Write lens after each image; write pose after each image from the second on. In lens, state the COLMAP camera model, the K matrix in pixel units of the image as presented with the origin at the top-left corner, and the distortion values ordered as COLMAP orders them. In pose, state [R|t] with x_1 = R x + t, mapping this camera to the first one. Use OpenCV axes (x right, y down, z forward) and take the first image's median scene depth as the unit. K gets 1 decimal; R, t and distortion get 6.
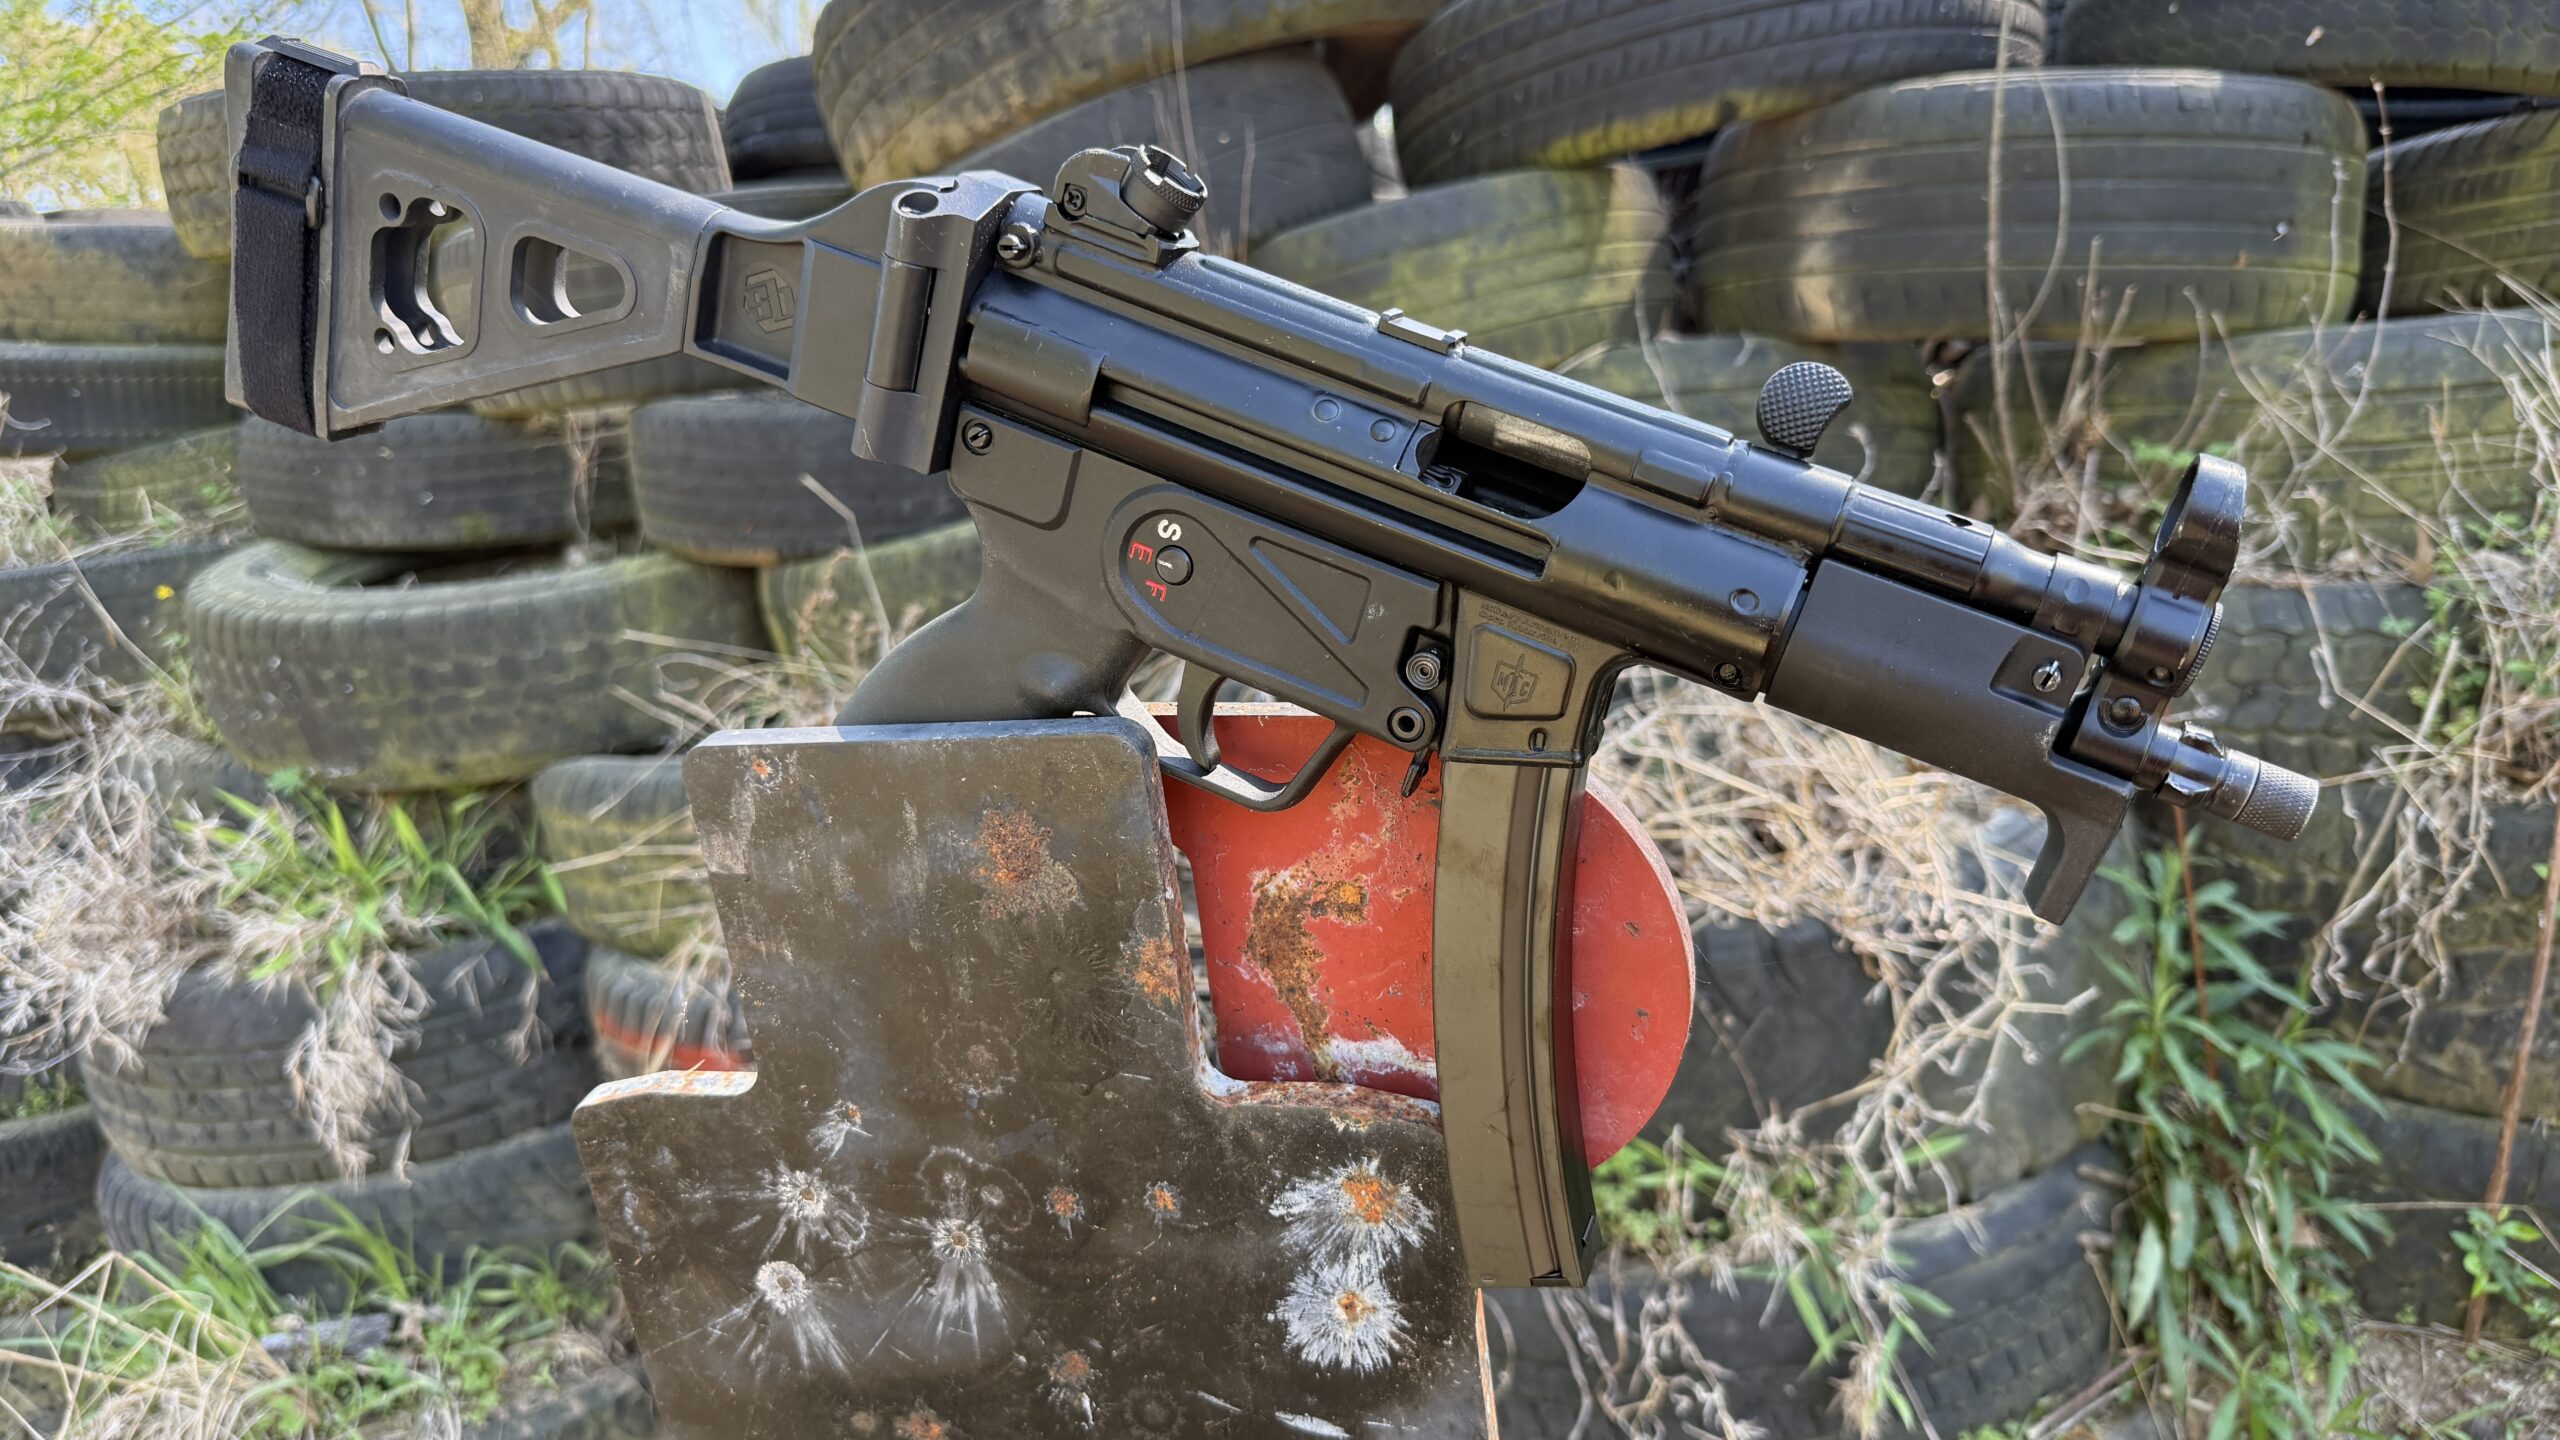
lens RADIAL K [[1872.3, 0, 1280.0], [0, 1872.3, 720.0], [0, 0, 1]] dist [0.079954, -0.142638]
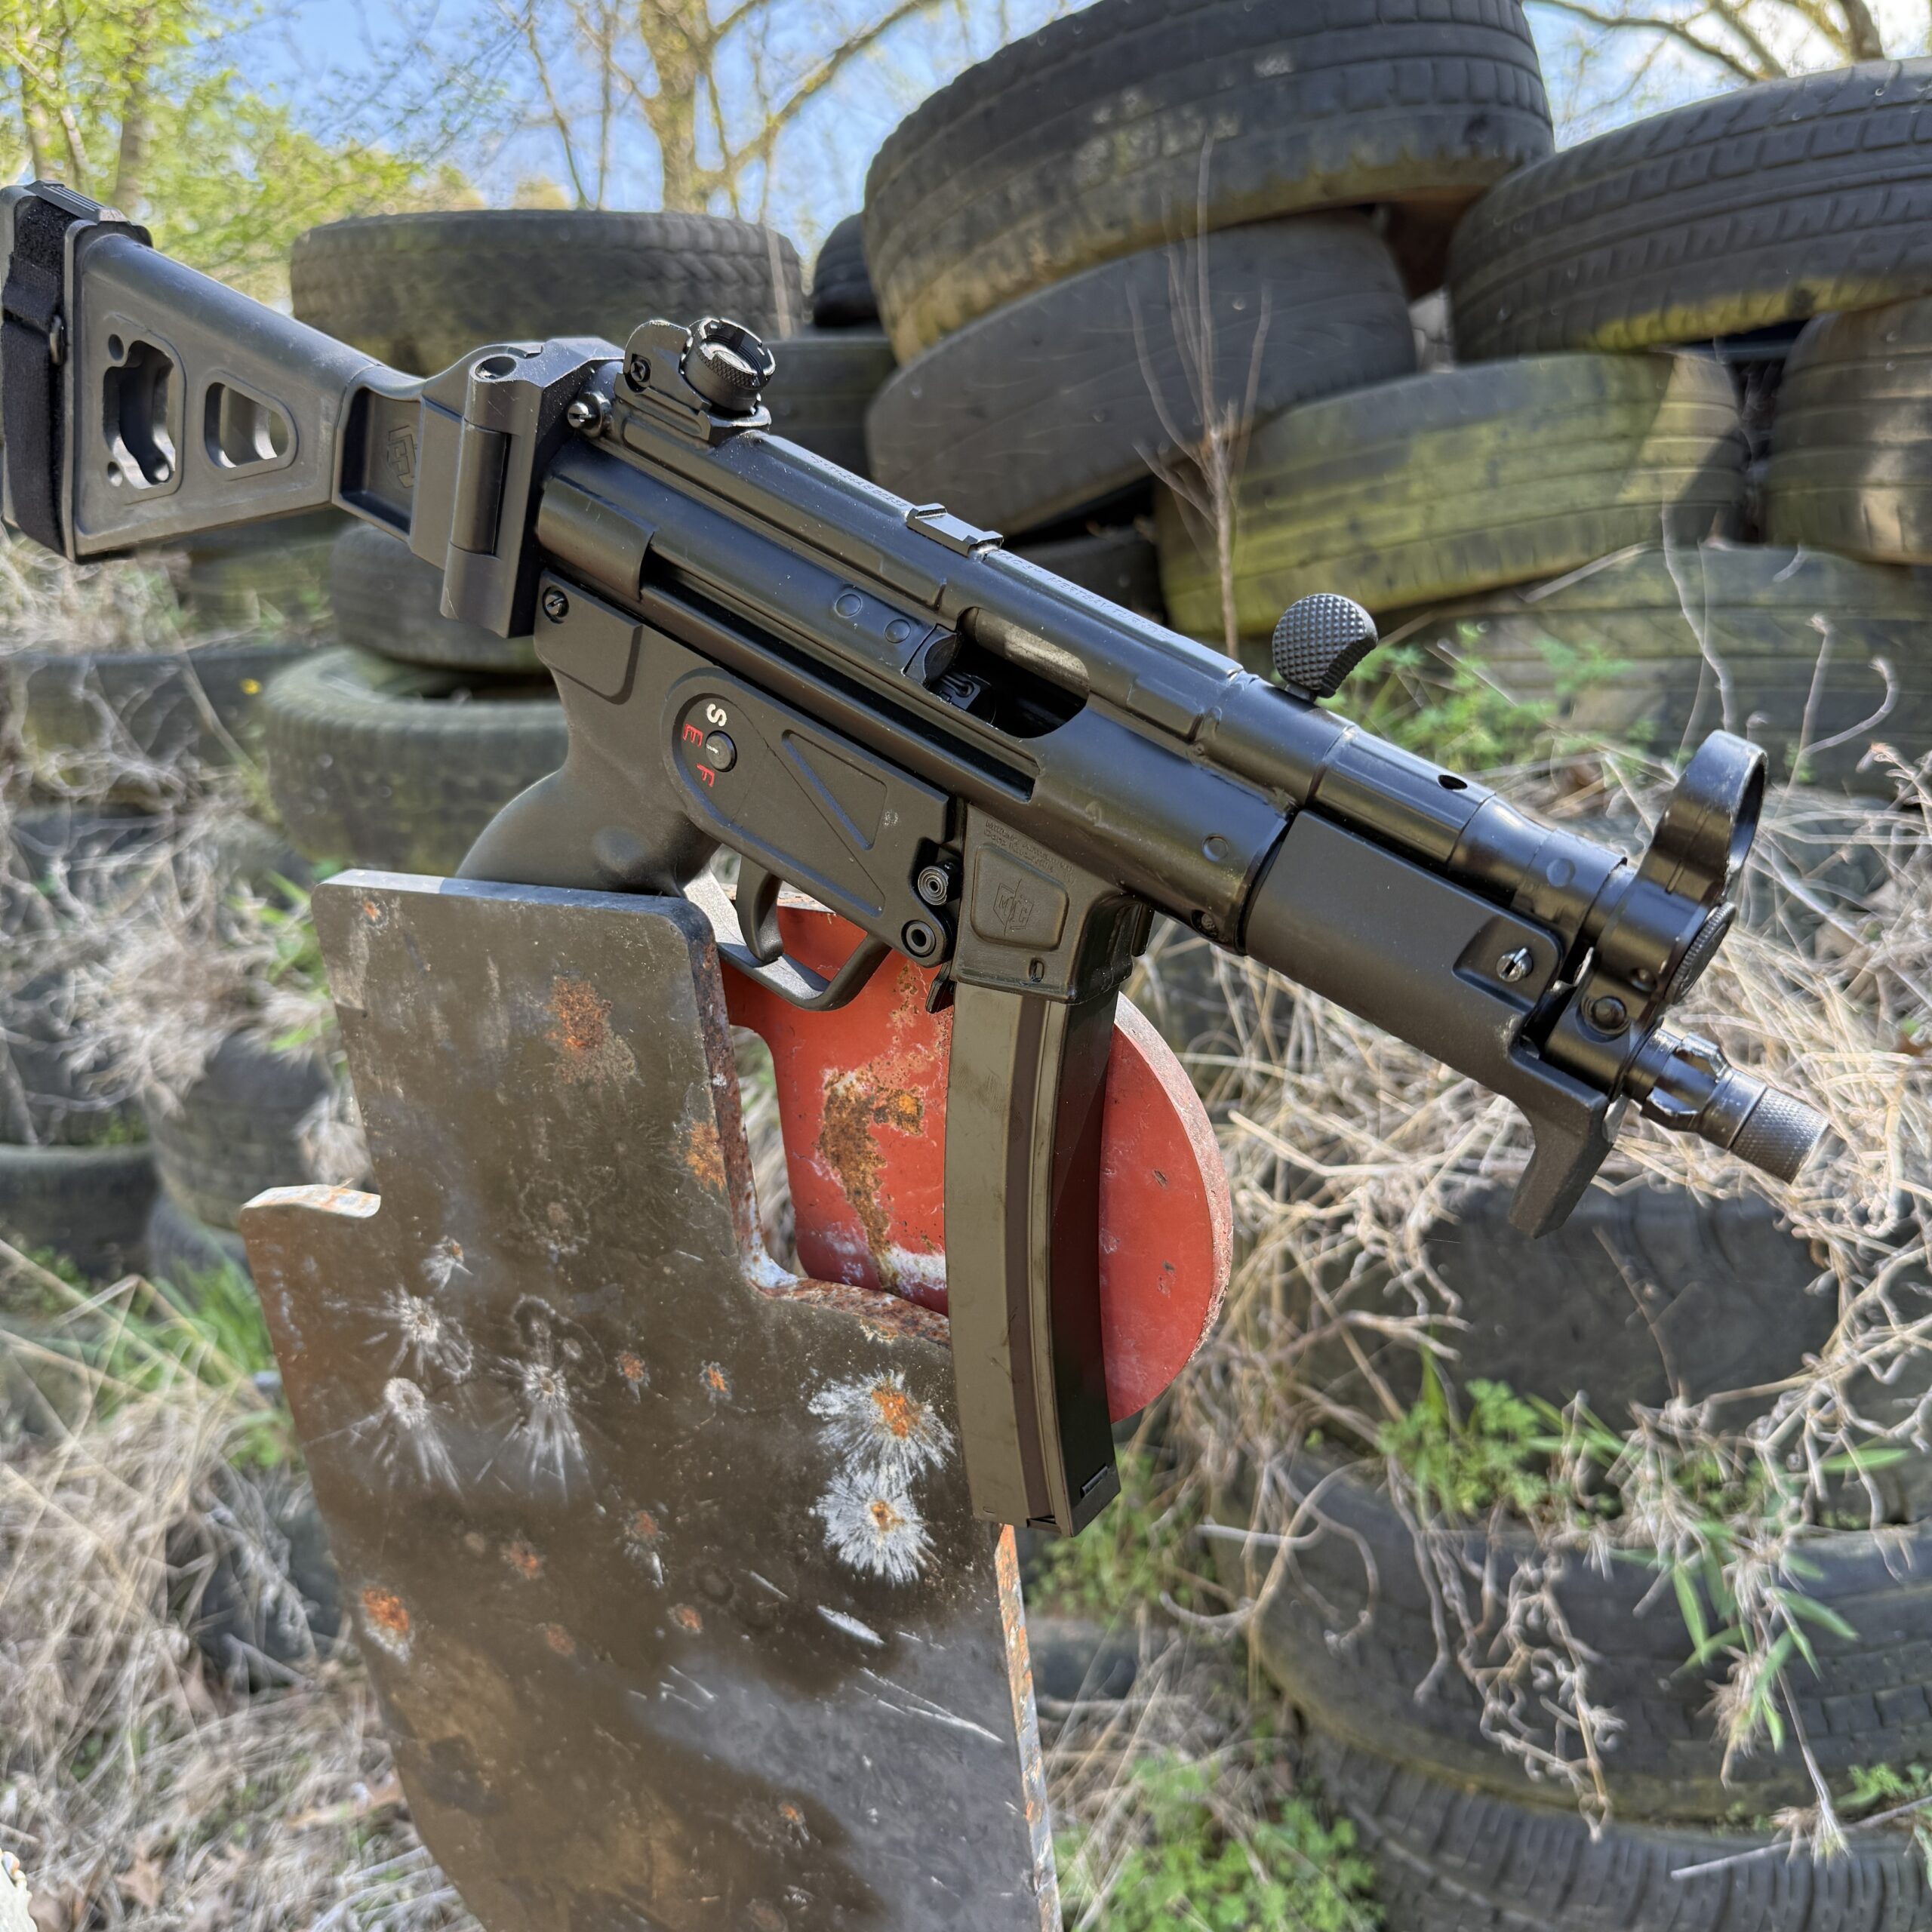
lens RADIAL K [[1891.4, 0, 1012.1], [0, 1891.4, 982.1], [0, 0, 1]] dist [0.064816, -0.132364]
pose [[0.971420, 0.116030, -0.207073, 0.265326], [-0.106110, 0.992637, 0.058422, -0.030996], [0.212327, -0.034780, 0.976579, 0.046865]]
